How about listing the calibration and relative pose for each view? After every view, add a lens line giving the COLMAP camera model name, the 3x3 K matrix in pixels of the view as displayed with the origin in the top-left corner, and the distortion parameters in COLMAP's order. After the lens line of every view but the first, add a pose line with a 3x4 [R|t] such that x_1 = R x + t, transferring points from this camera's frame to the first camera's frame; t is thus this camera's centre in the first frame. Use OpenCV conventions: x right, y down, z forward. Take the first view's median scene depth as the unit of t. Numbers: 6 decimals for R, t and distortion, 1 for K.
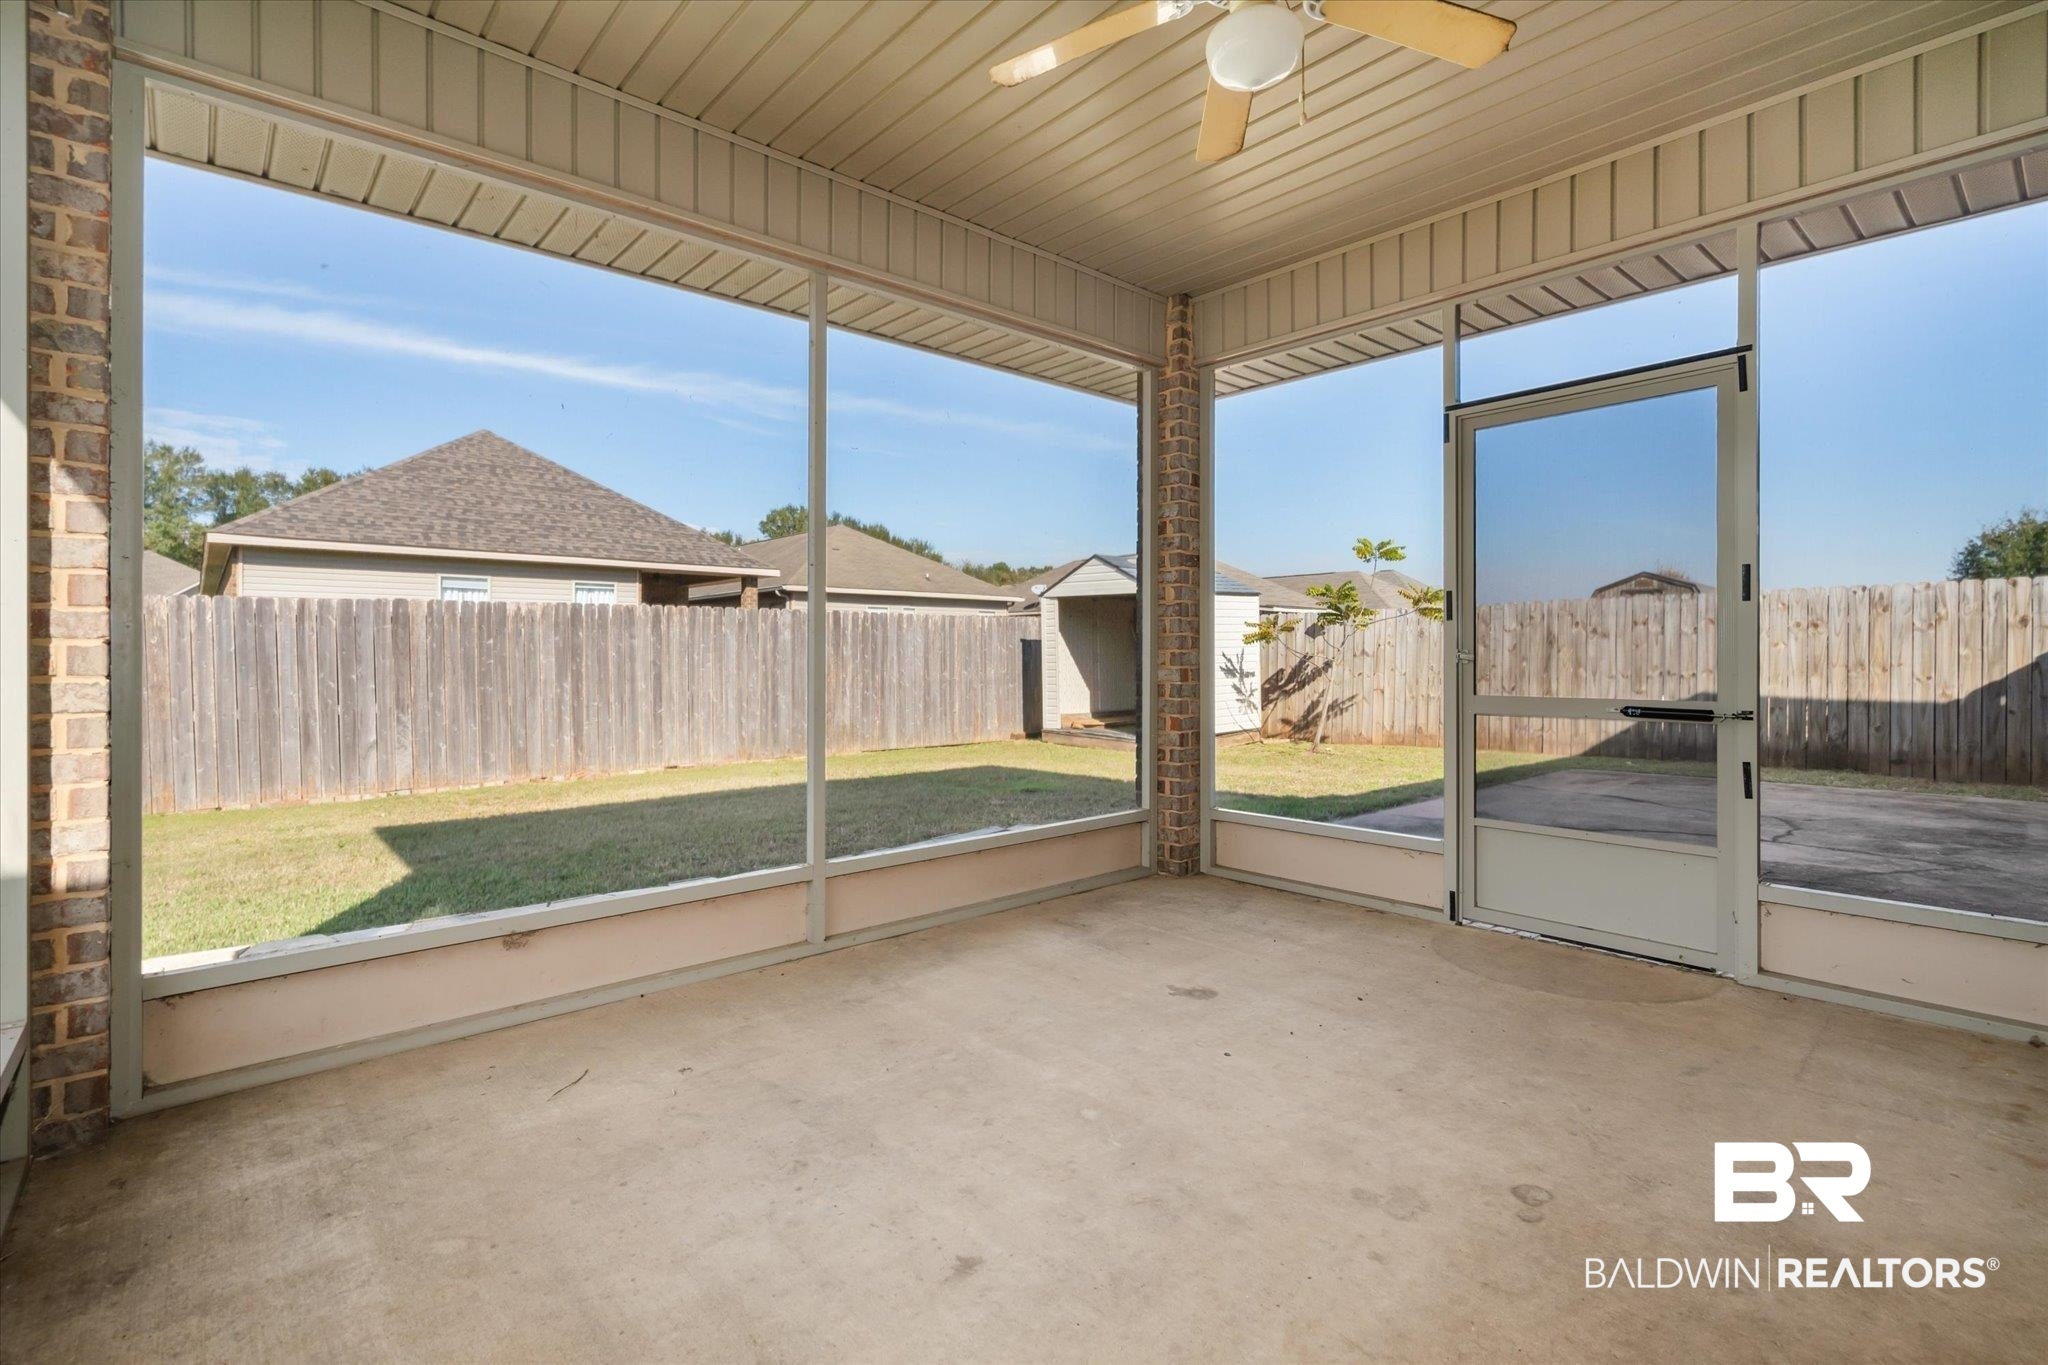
lens RADIAL K [[938.7, 0, 1003.3], [0, 938.7, 673.0], [0, 0, 1]] dist [-0.002608, 0.000377]
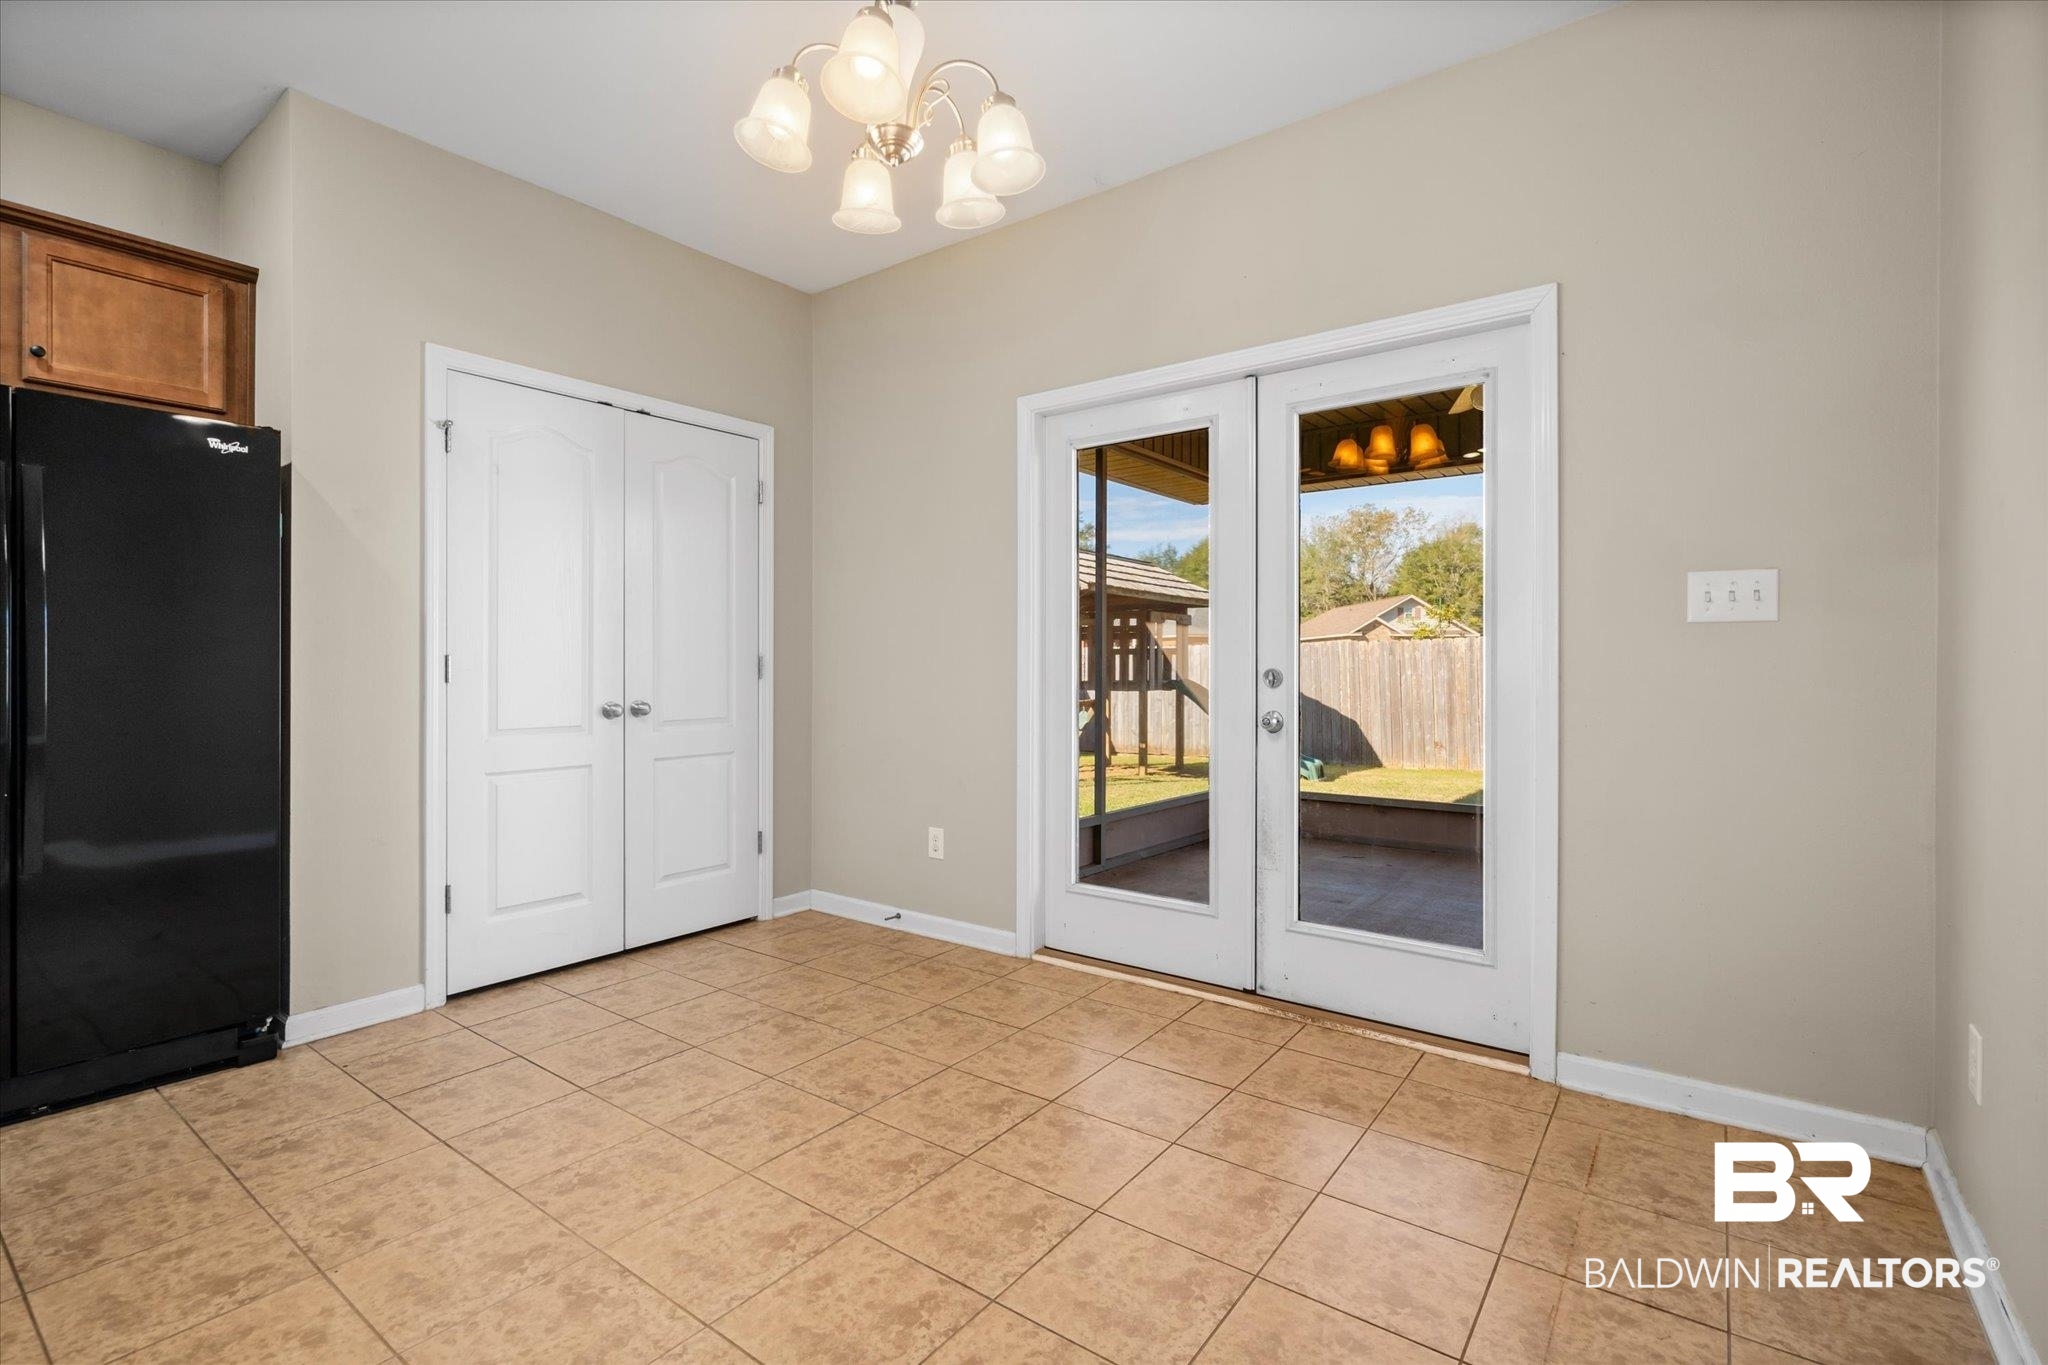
lens RADIAL K [[938.7, 0, 1003.3], [0, 938.7, 673.0], [0, 0, 1]] dist [-0.002608, 0.000377]
pose [[0.208481, 0.008872, -0.977986, 0.520120], [-0.020972, 0.999769, 0.004599, -0.011383], [0.977801, 0.019551, 0.208619, -0.125559]]
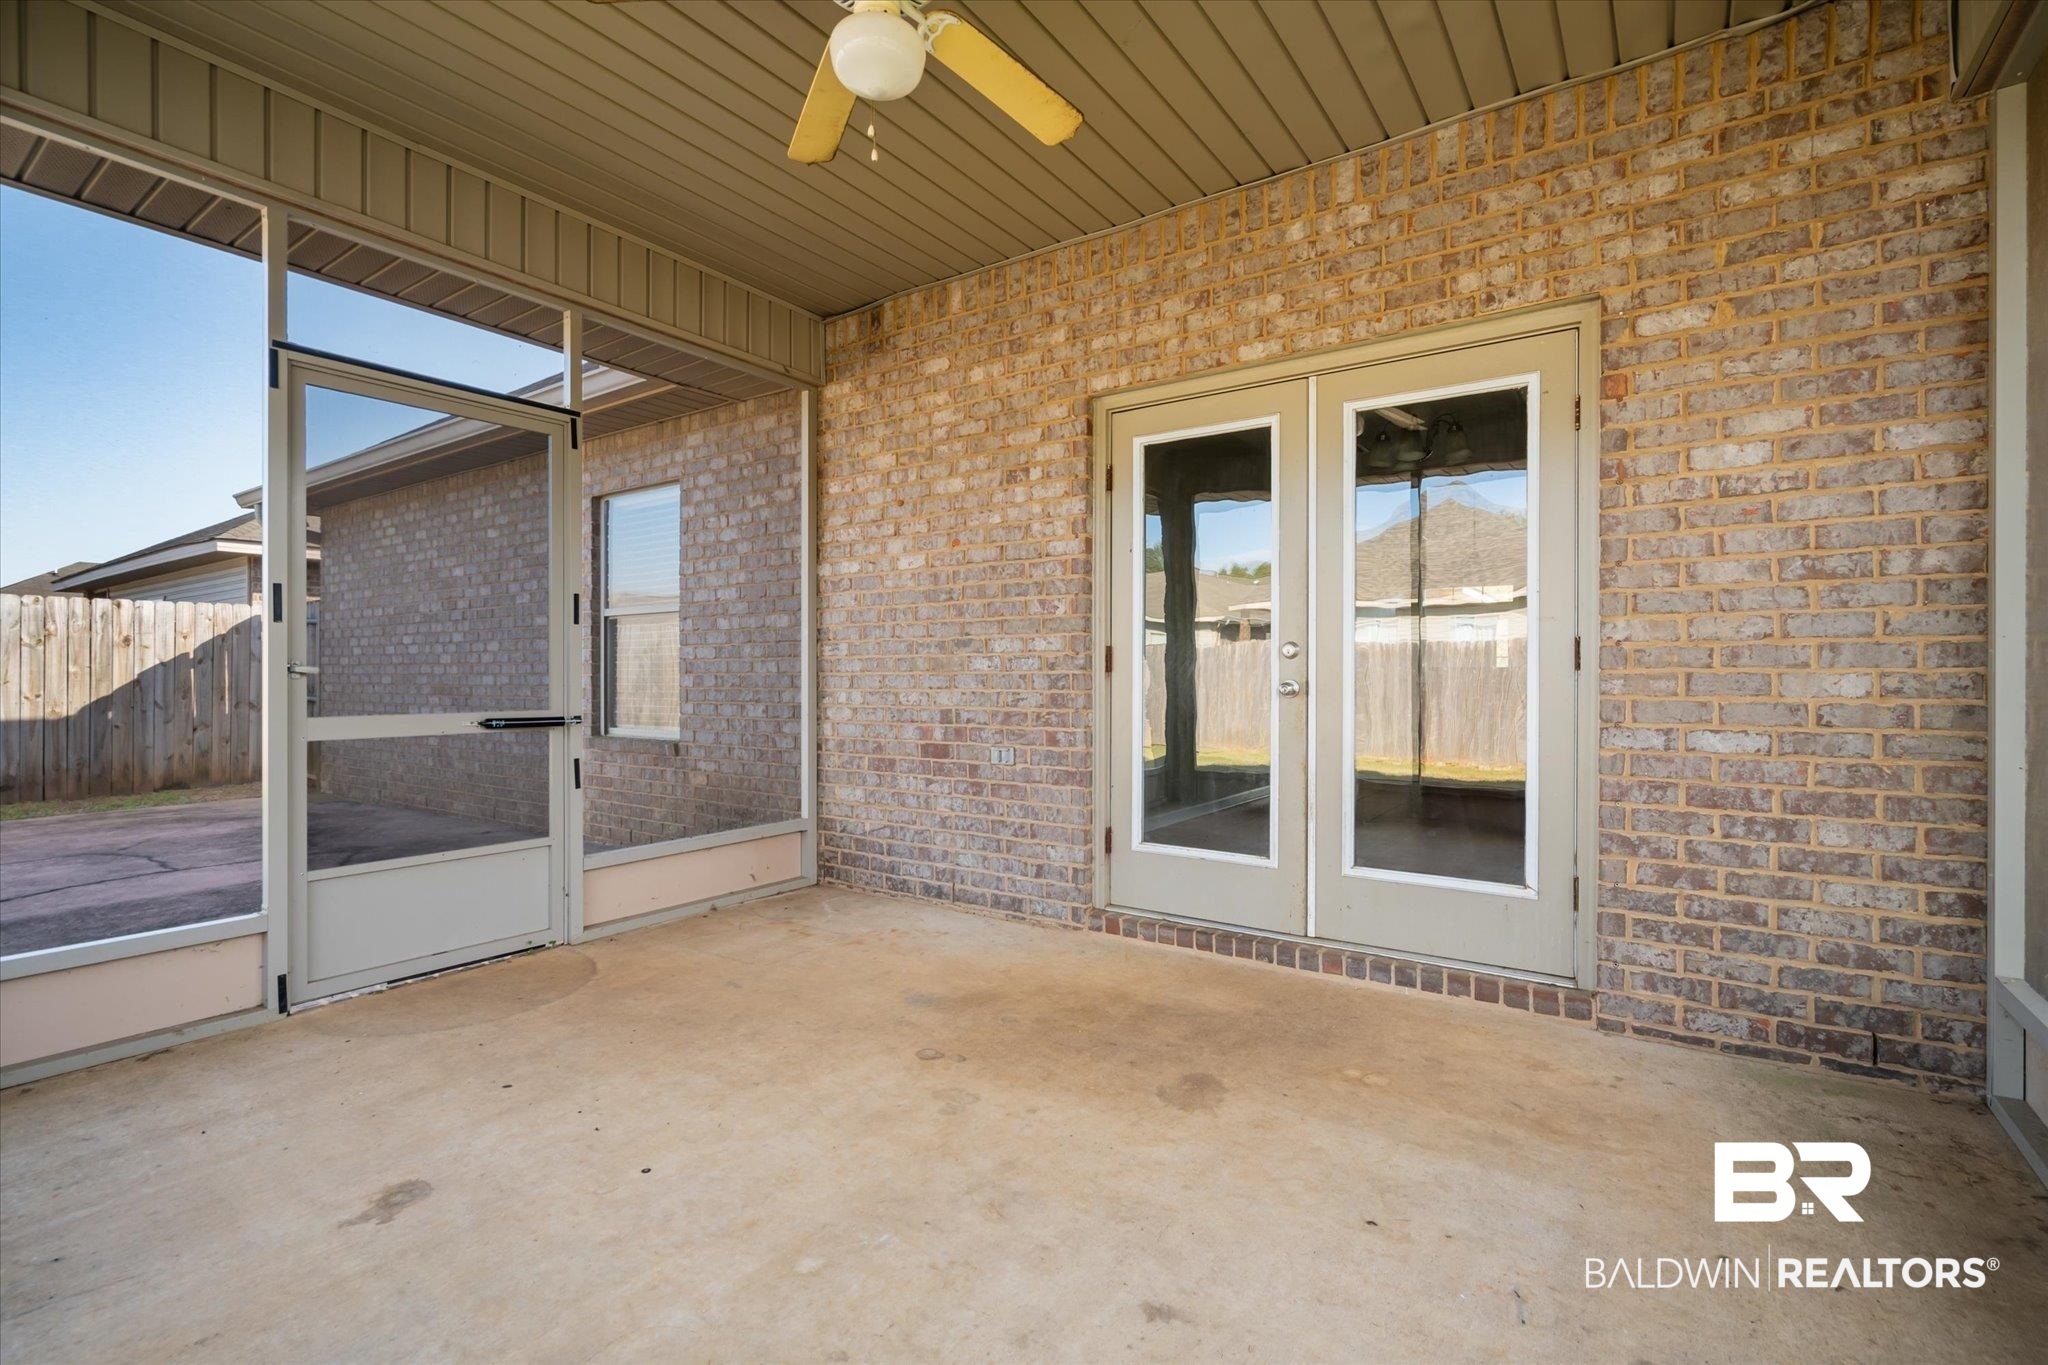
lens RADIAL K [[938.7, 0, 1003.3], [0, 938.7, 673.0], [0, 0, 1]] dist [-0.002608, 0.000377]
pose [[-0.240199, 0.004403, 0.970714, -0.187340], [0.016825, 0.999858, -0.000372, -0.001411], [-0.970578, 0.016243, -0.240239, 0.280351]]
